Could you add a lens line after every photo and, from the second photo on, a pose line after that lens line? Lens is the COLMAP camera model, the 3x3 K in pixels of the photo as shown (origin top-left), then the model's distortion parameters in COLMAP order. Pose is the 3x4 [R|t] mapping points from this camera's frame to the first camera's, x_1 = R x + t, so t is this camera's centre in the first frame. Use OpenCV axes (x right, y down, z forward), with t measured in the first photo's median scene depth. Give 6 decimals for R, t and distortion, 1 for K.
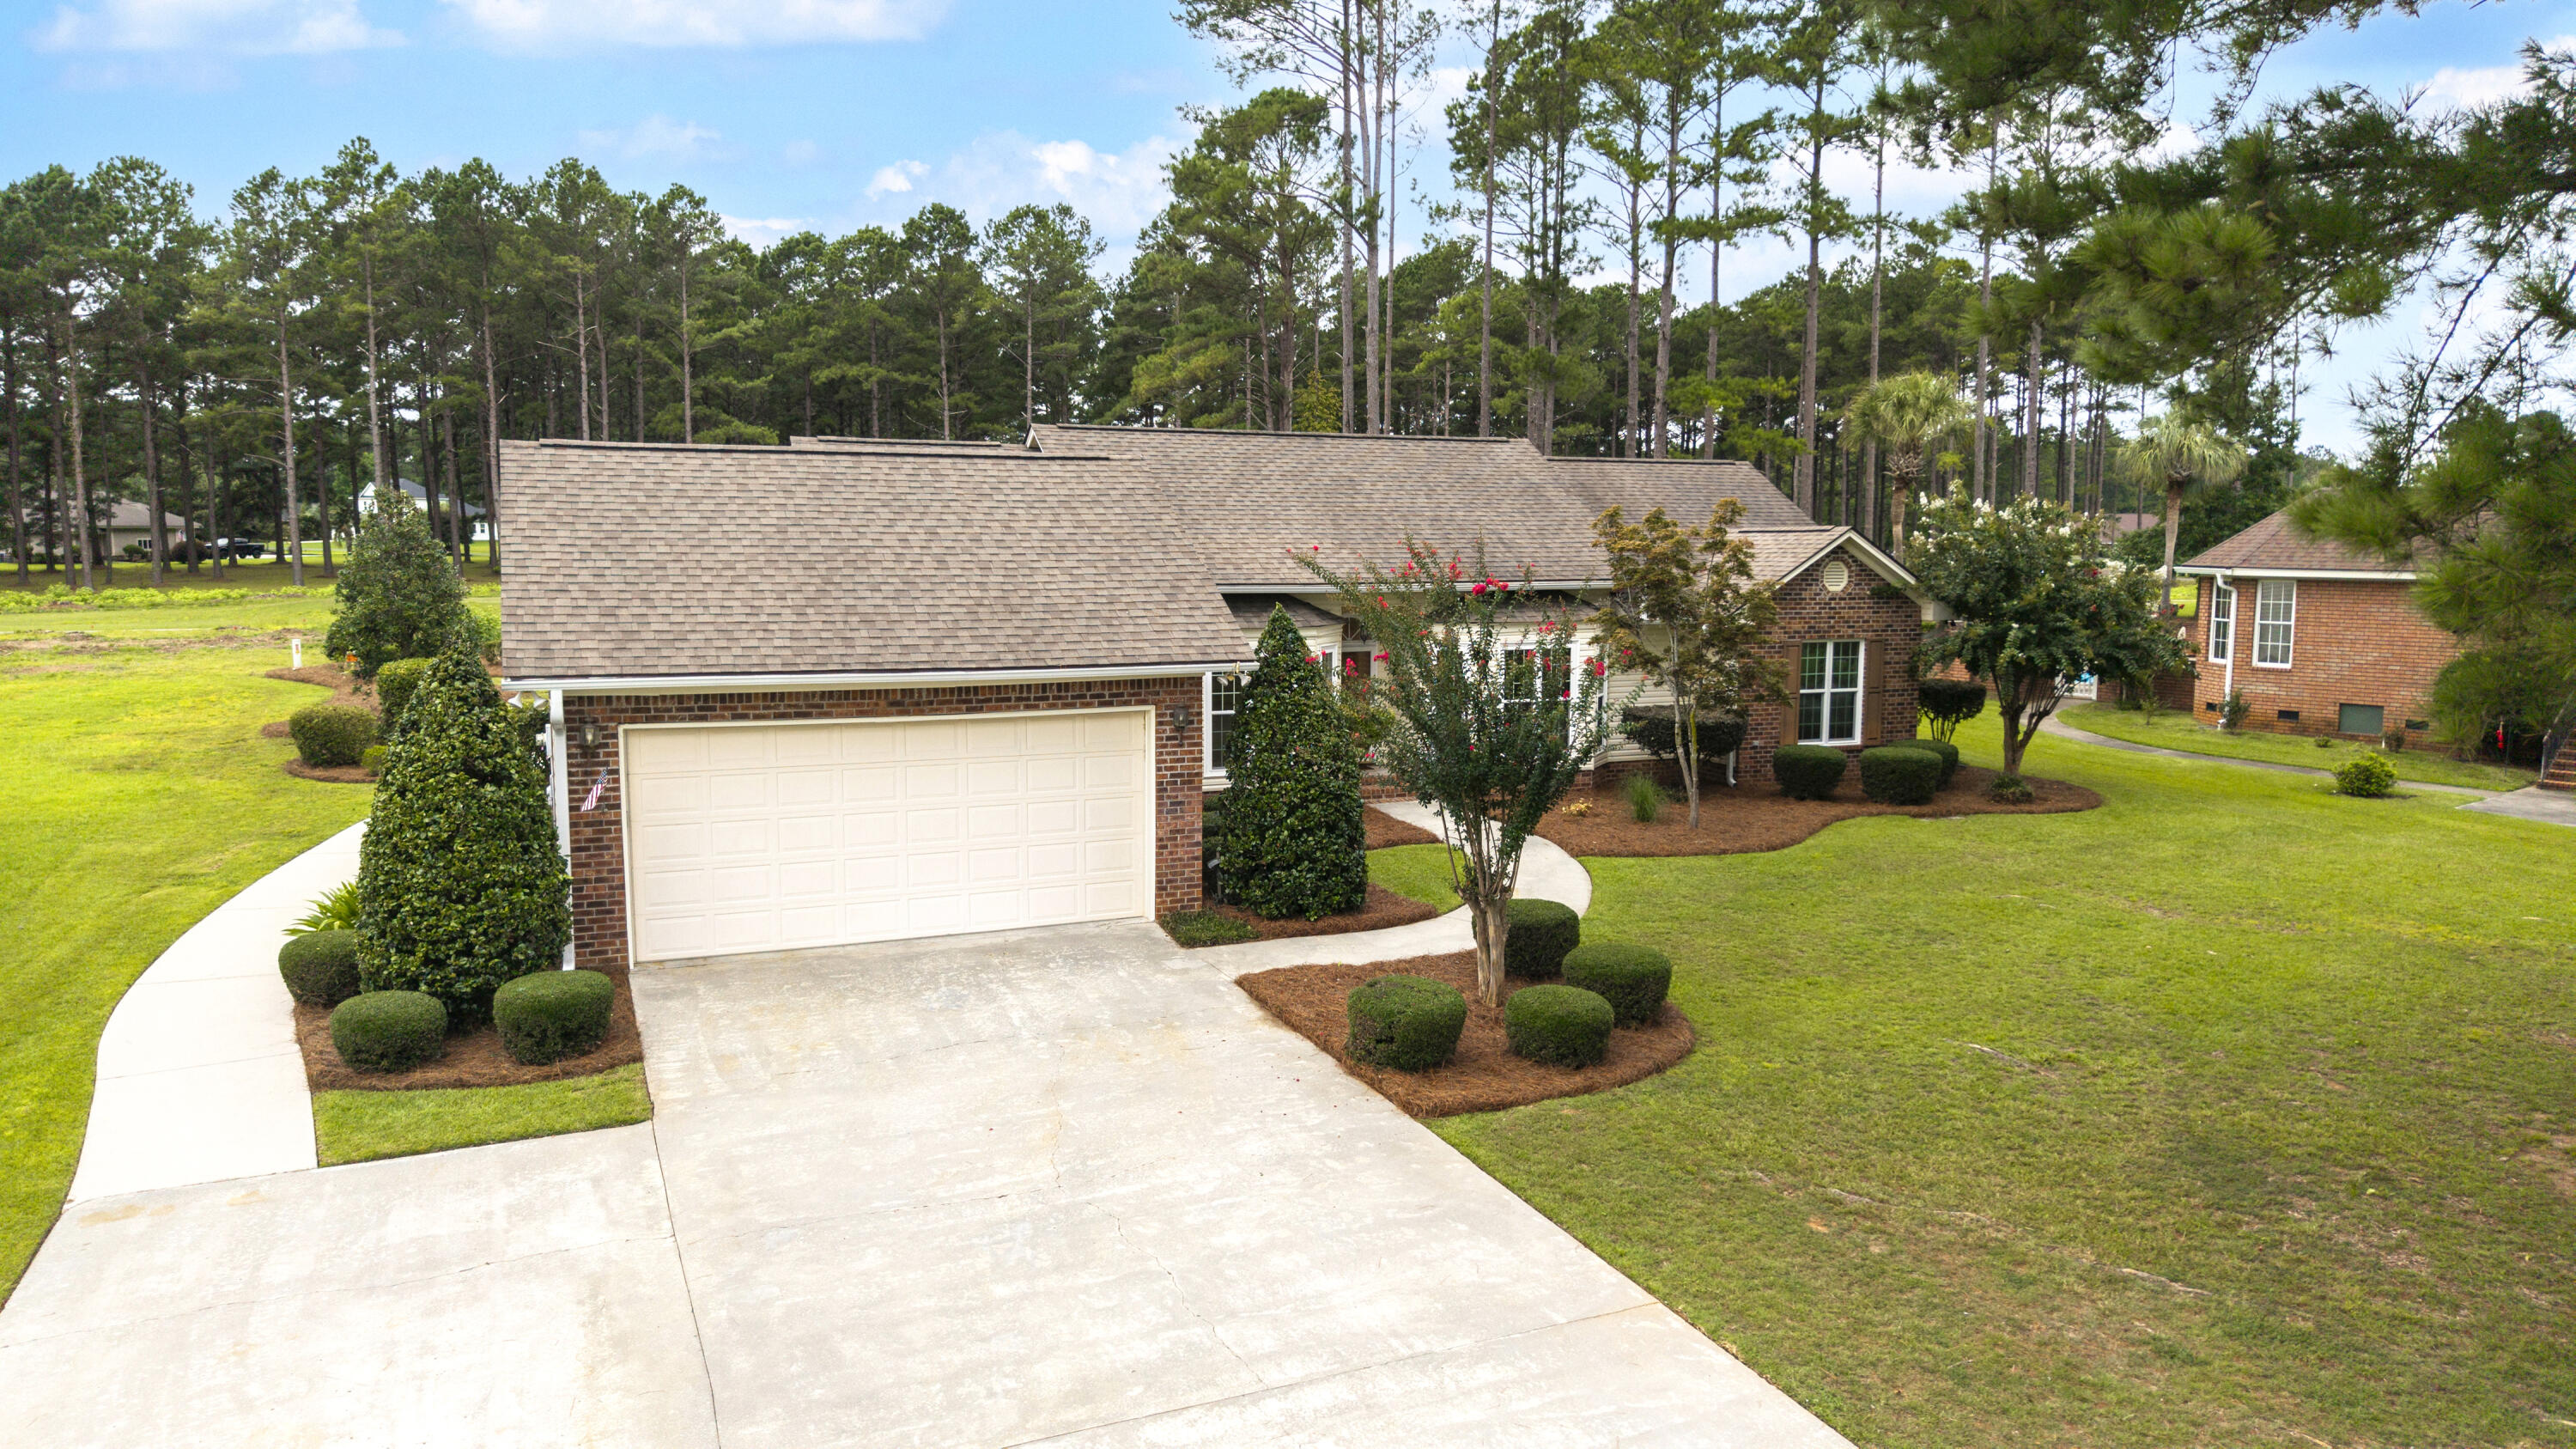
lens RADIAL K [[1741.0, 0, 1277.6], [0, 1741.0, 757.1], [0, 0, 1]] dist [0.018194, -0.000612]
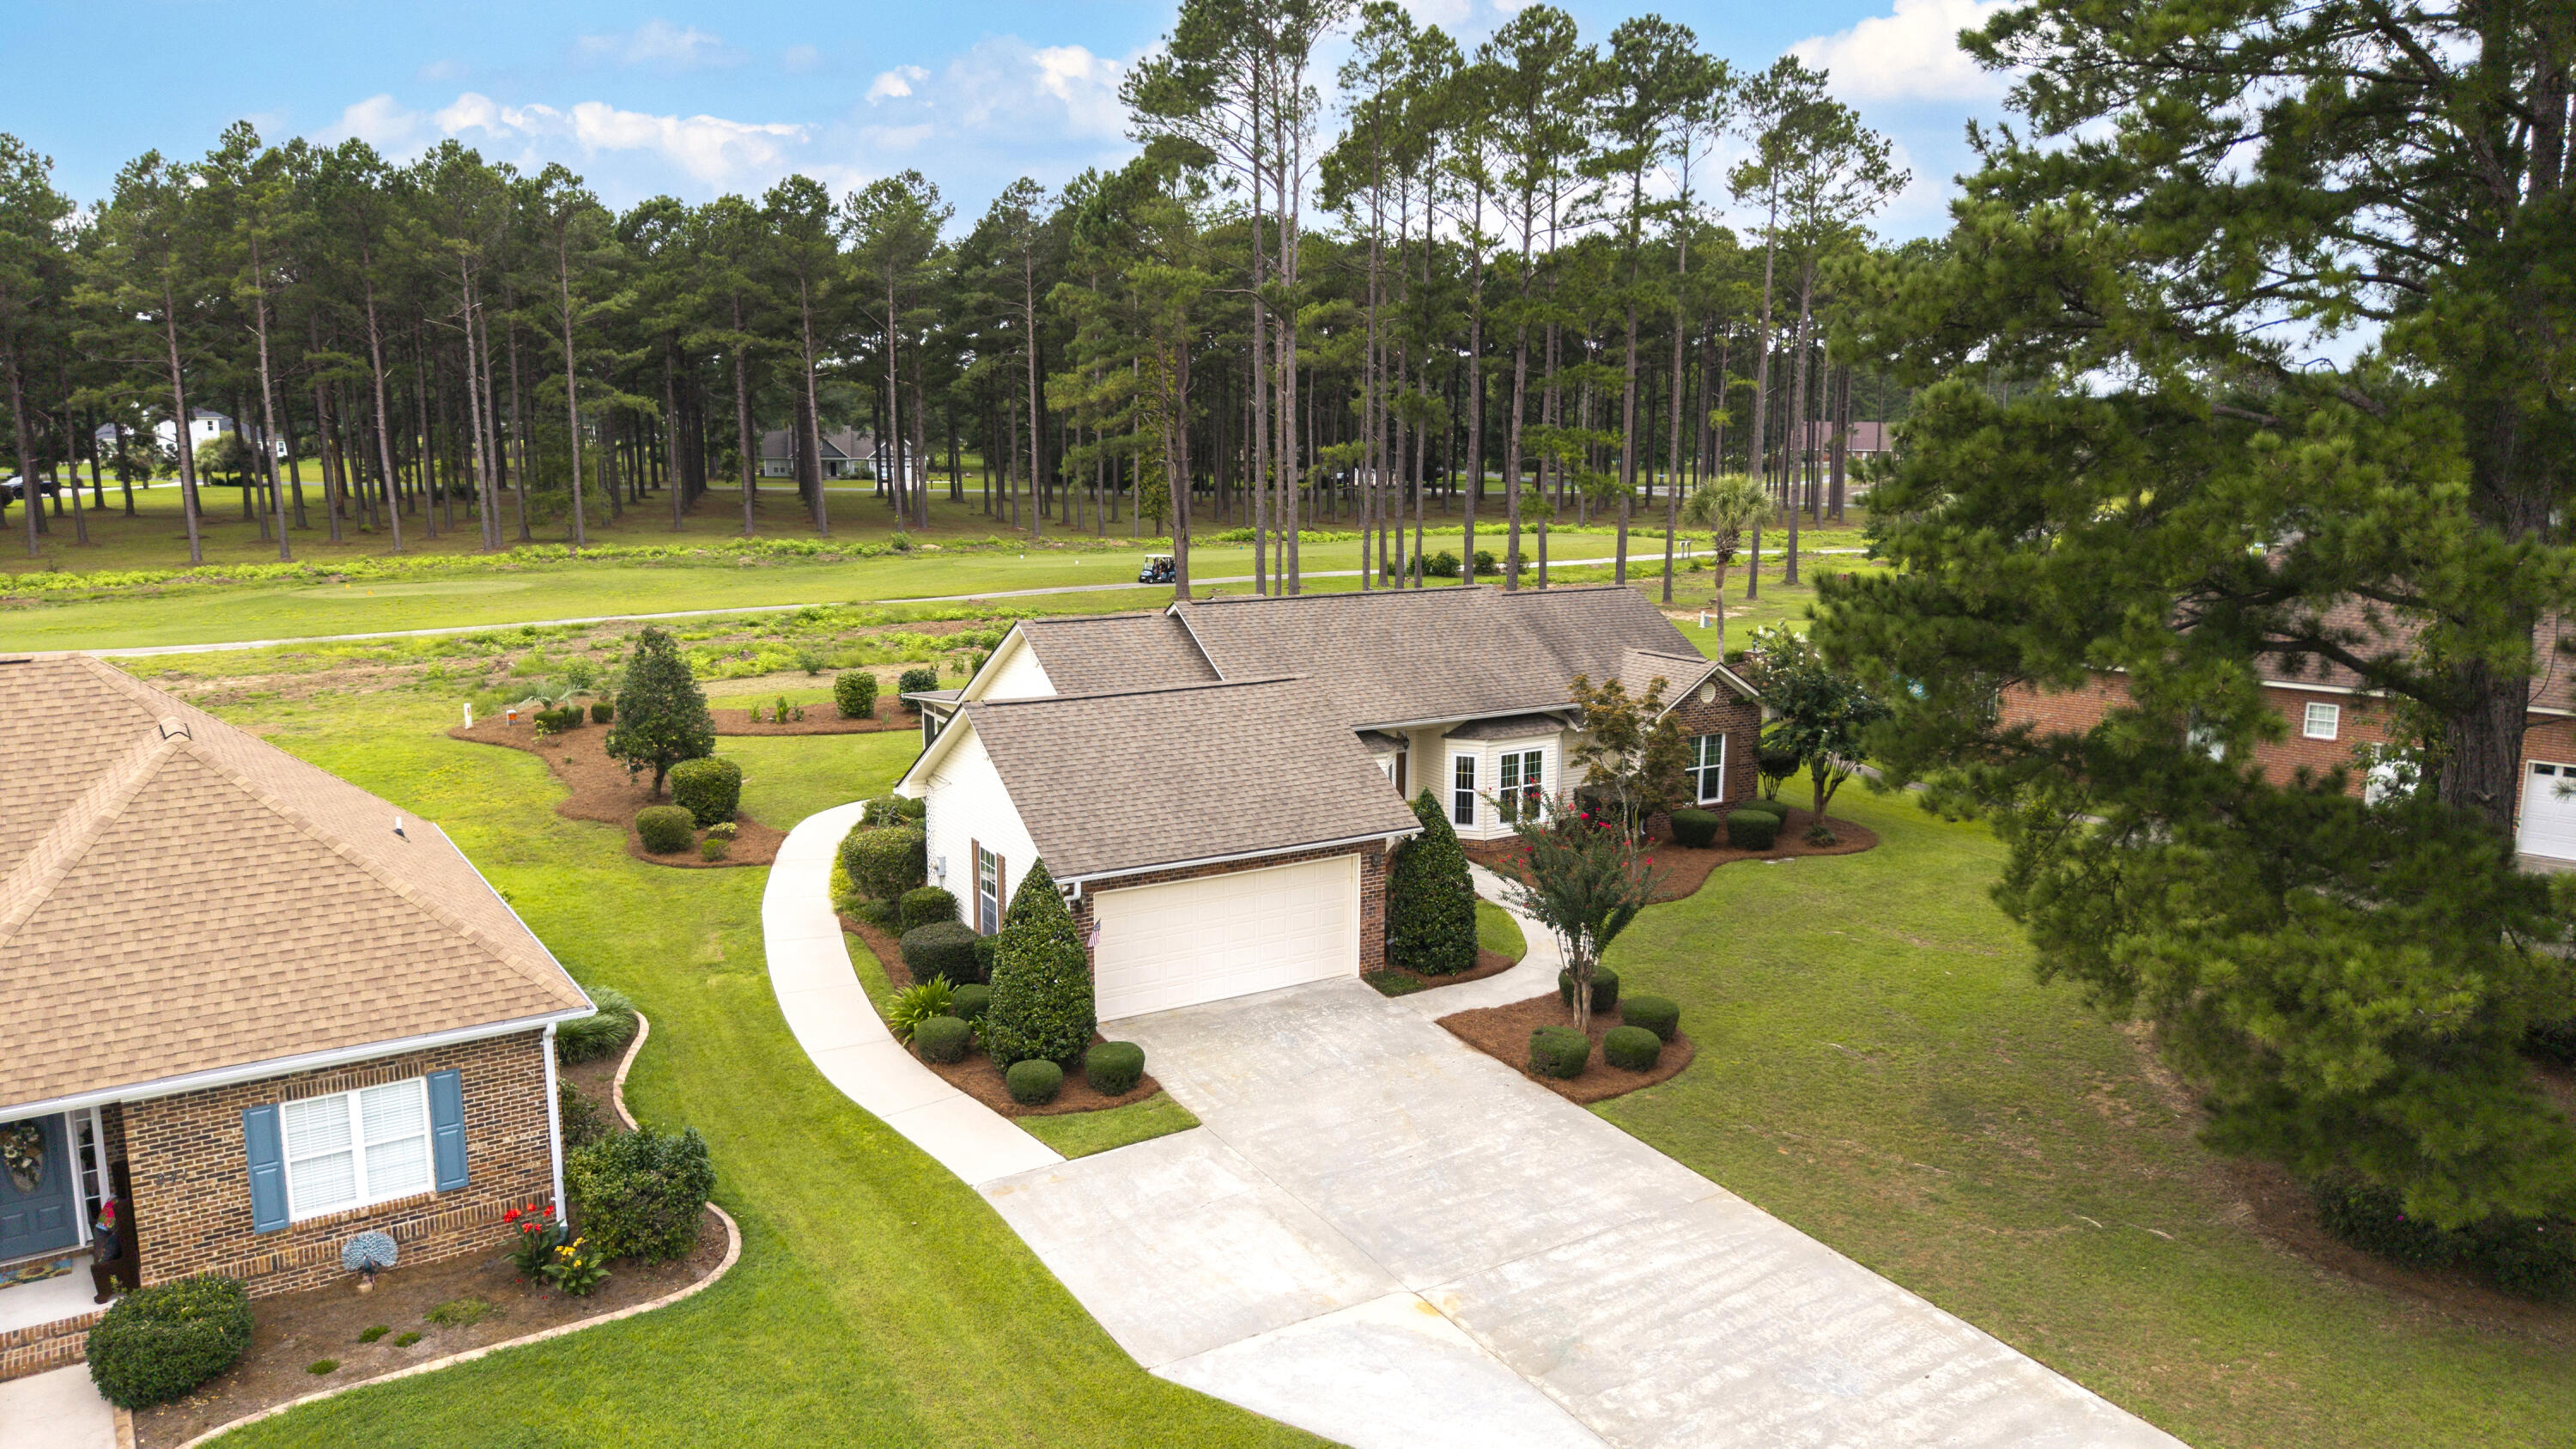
lens RADIAL K [[1741.8, 0, 1288.0], [0, 1741.8, 724.5], [0, 0, 1]] dist [0.051261, -0.068914]
pose [[0.990552, -0.021941, 0.135369, -0.362911], [0.015509, 0.998708, 0.048389, -0.234454], [-0.136256, -0.045833, 0.989613, -0.654409]]
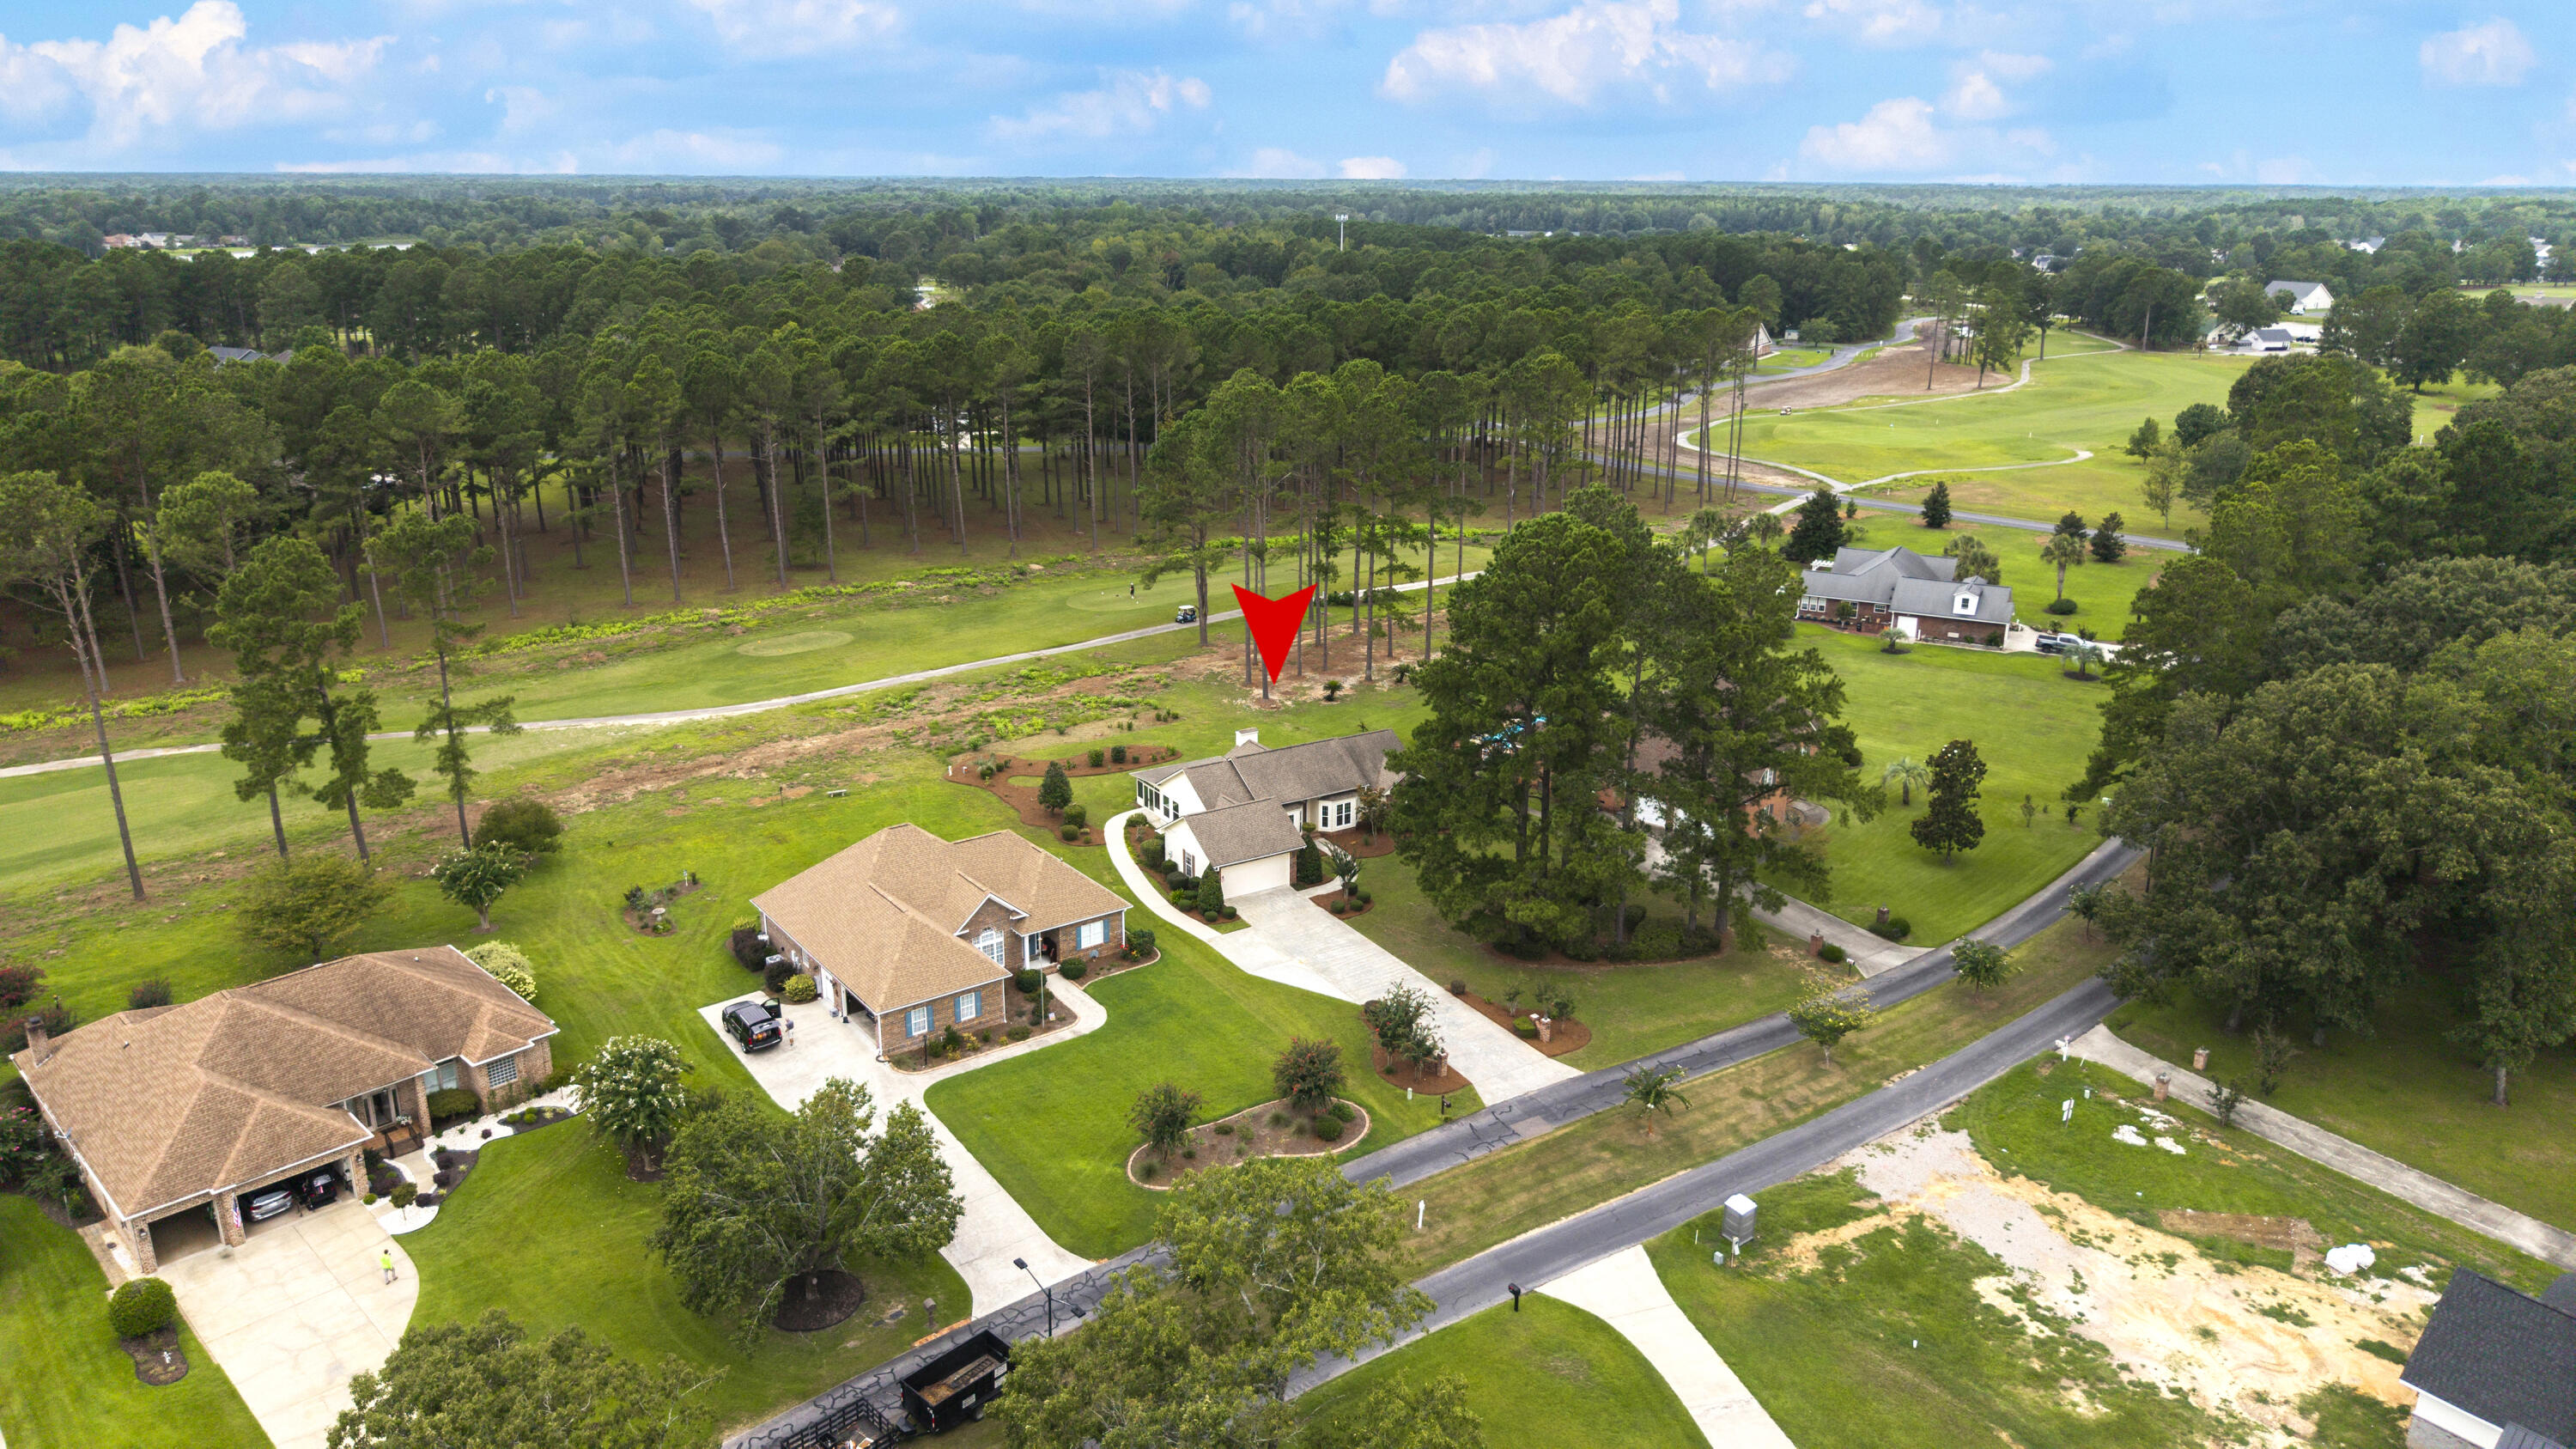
lens RADIAL K [[1741.8, 0, 1288.0], [0, 1741.8, 724.5], [0, 0, 1]] dist [0.051261, -0.068914]
pose [[0.986421, -0.050114, 0.156403, -1.014166], [0.022319, 0.984378, 0.174646, -1.544874], [-0.162712, -0.168784, 0.972130, -4.905924]]
